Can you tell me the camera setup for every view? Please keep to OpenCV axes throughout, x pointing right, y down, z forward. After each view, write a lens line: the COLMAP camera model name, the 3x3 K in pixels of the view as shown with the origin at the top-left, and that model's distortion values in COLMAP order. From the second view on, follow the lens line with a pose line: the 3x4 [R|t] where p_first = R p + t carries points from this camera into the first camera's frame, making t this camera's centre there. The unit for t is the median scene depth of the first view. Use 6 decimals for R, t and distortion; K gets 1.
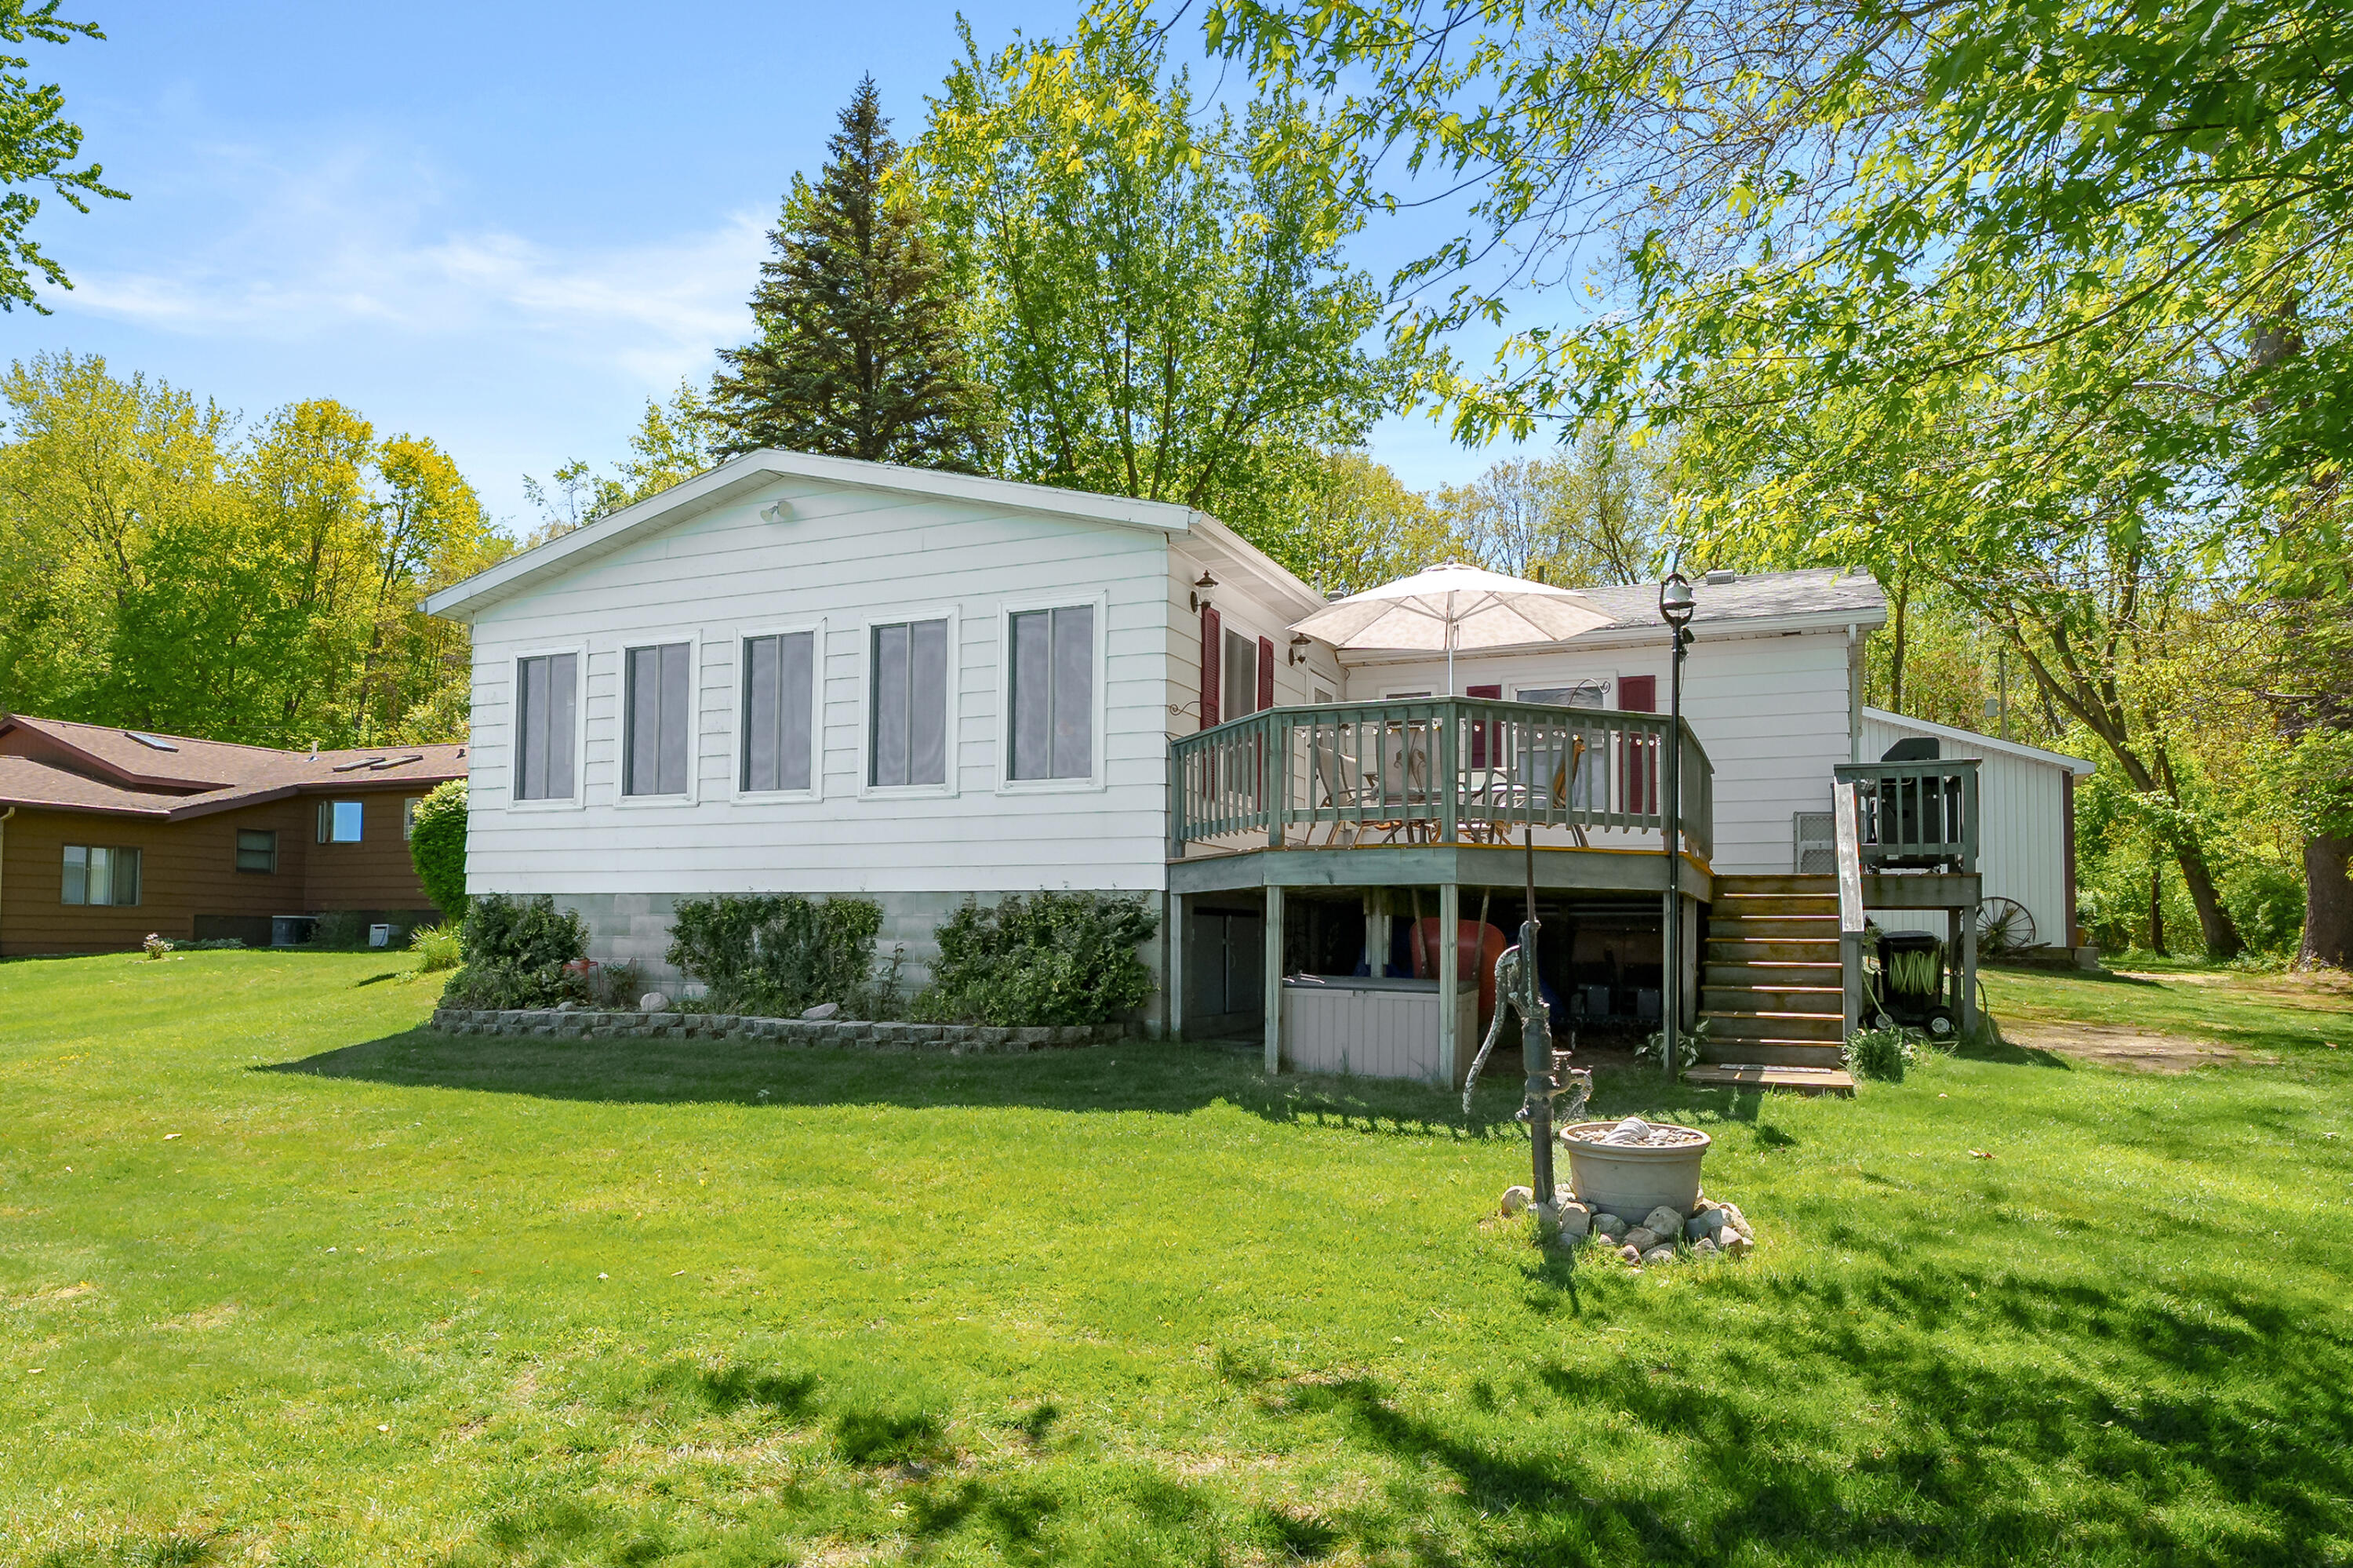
lens RADIAL K [[1509.7, 0, 1121.9], [0, 1509.7, 887.5], [0, 0, 1]] dist [-0.003111, 0.000121]
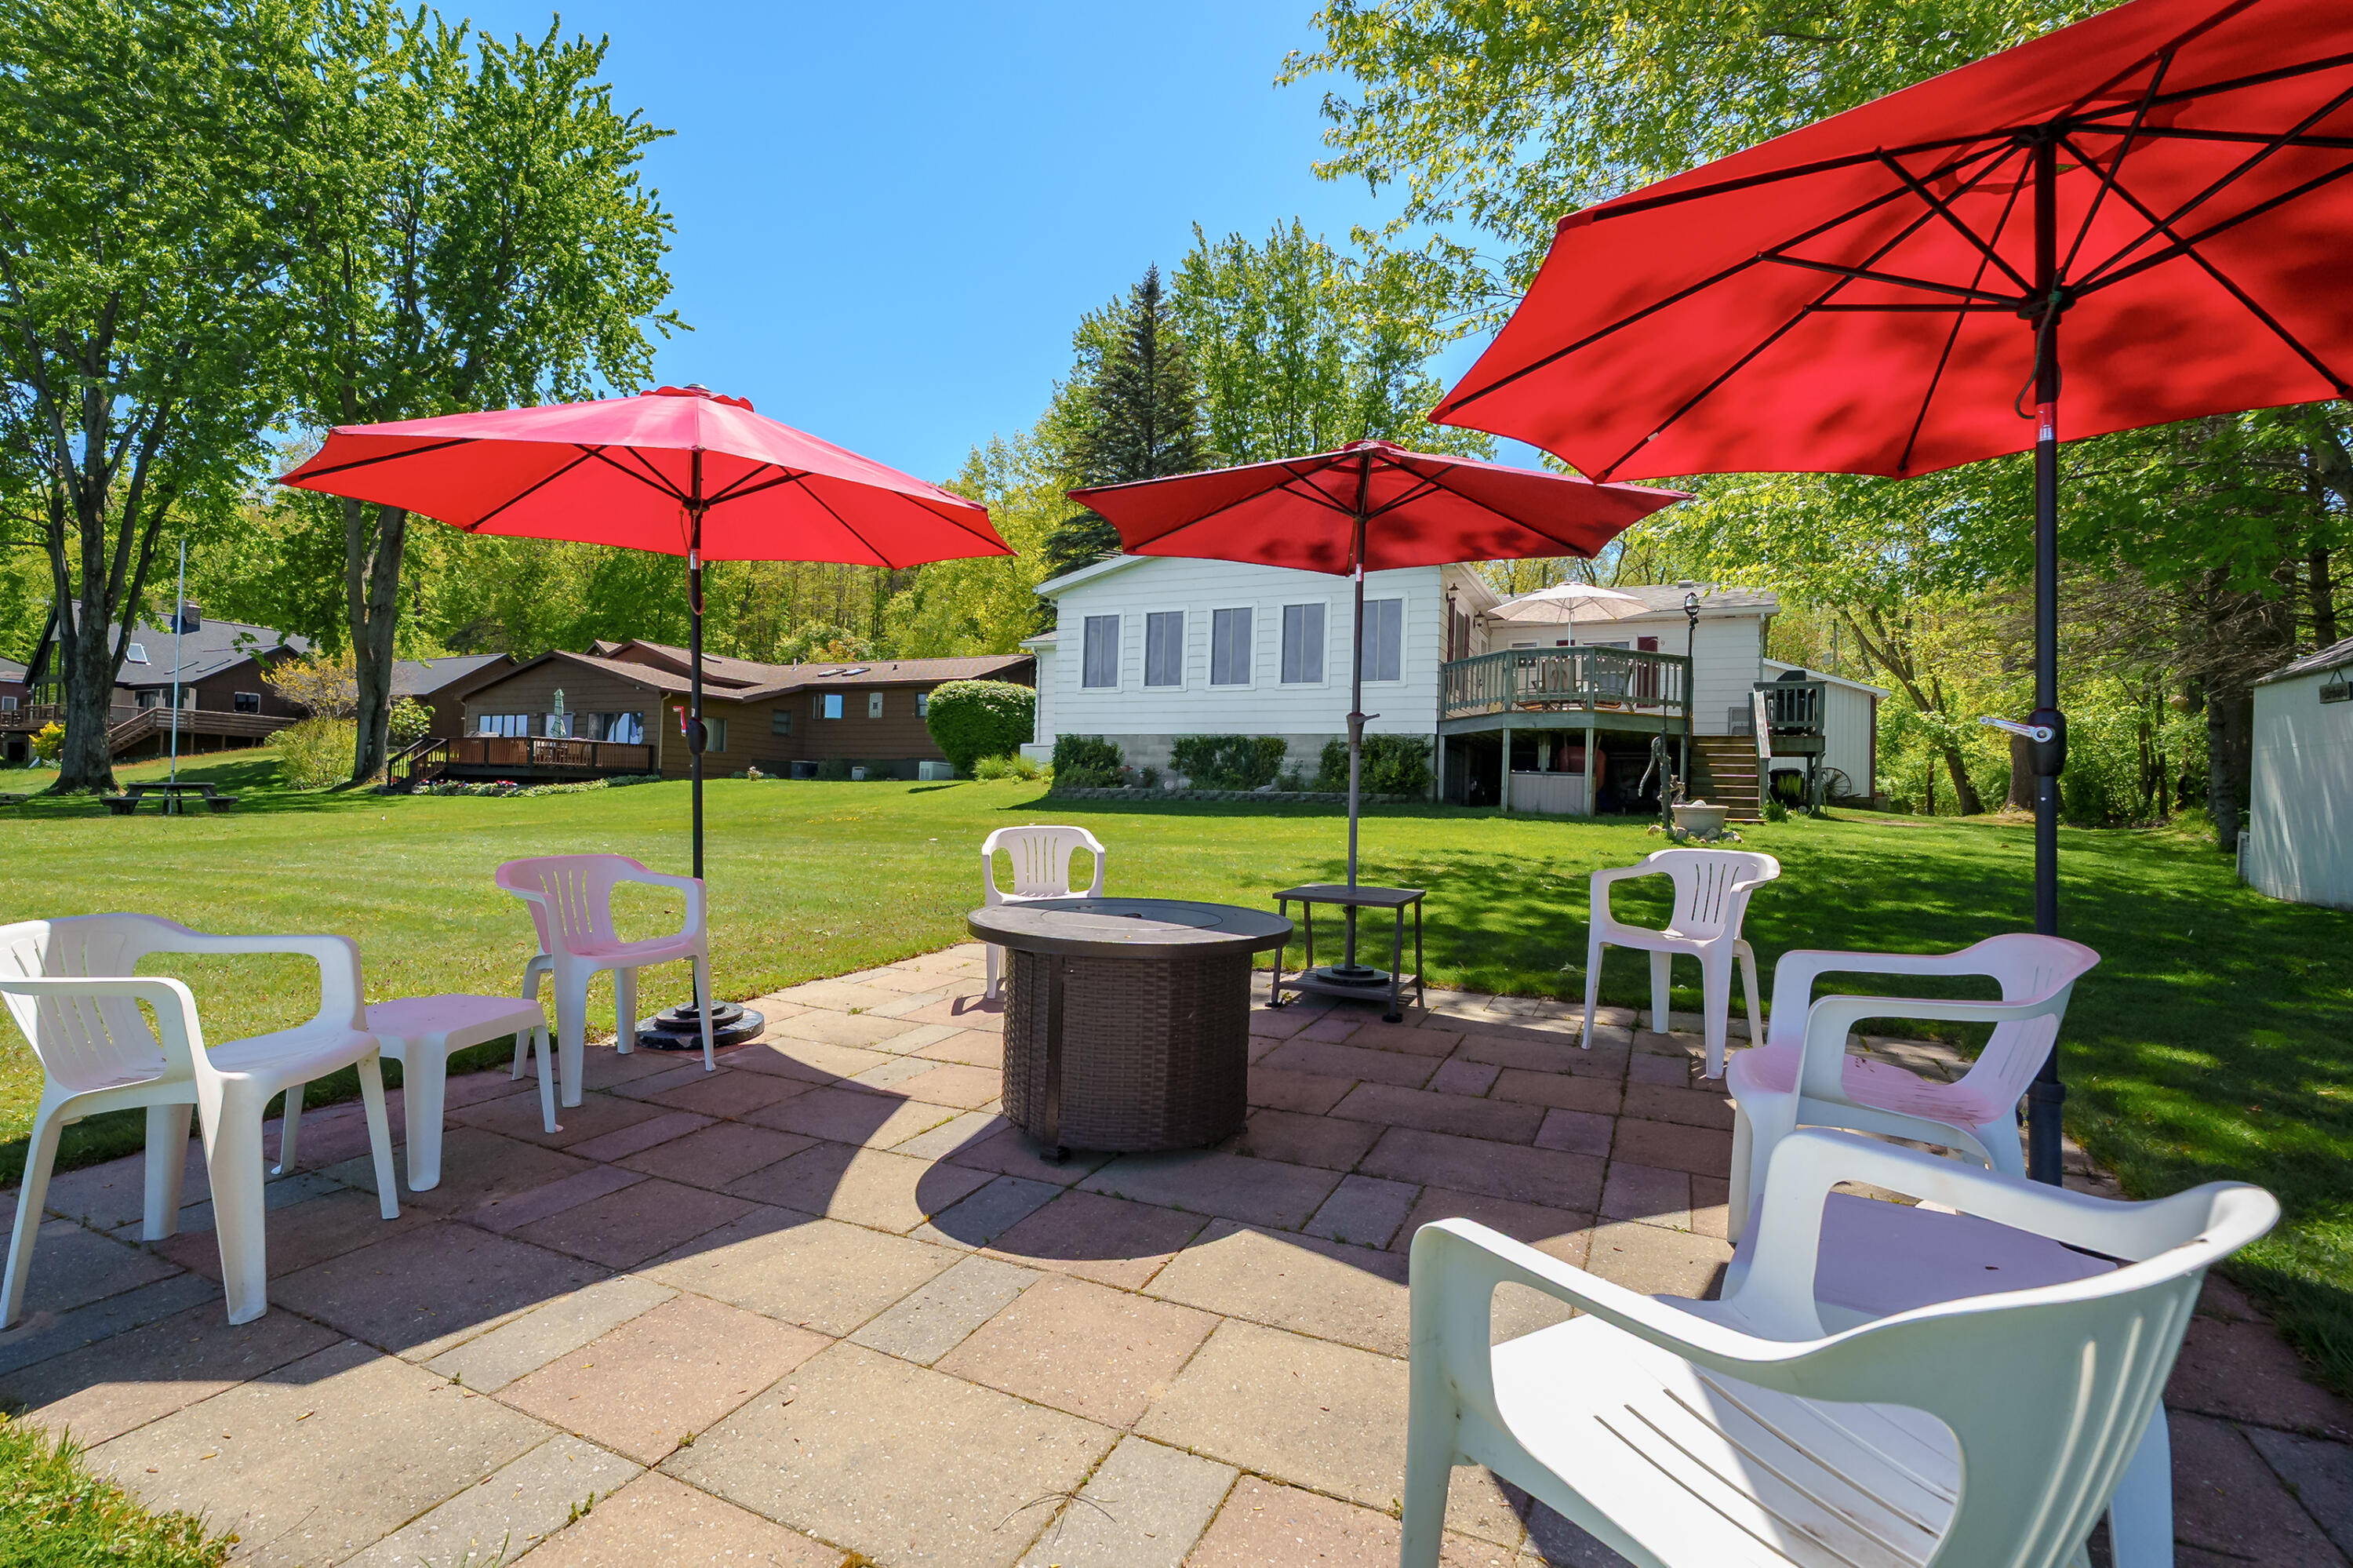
lens RADIAL K [[1071.9, 0, 1145.1], [0, 1071.9, 798.1], [0, 0, 1]] dist [-0.004896, 0.002872]
pose [[0.998907, 0.025226, -0.039351, -0.111148], [-0.024377, 0.999463, 0.021905, 0.023980], [0.039882, -0.020922, 0.998985, -0.185935]]
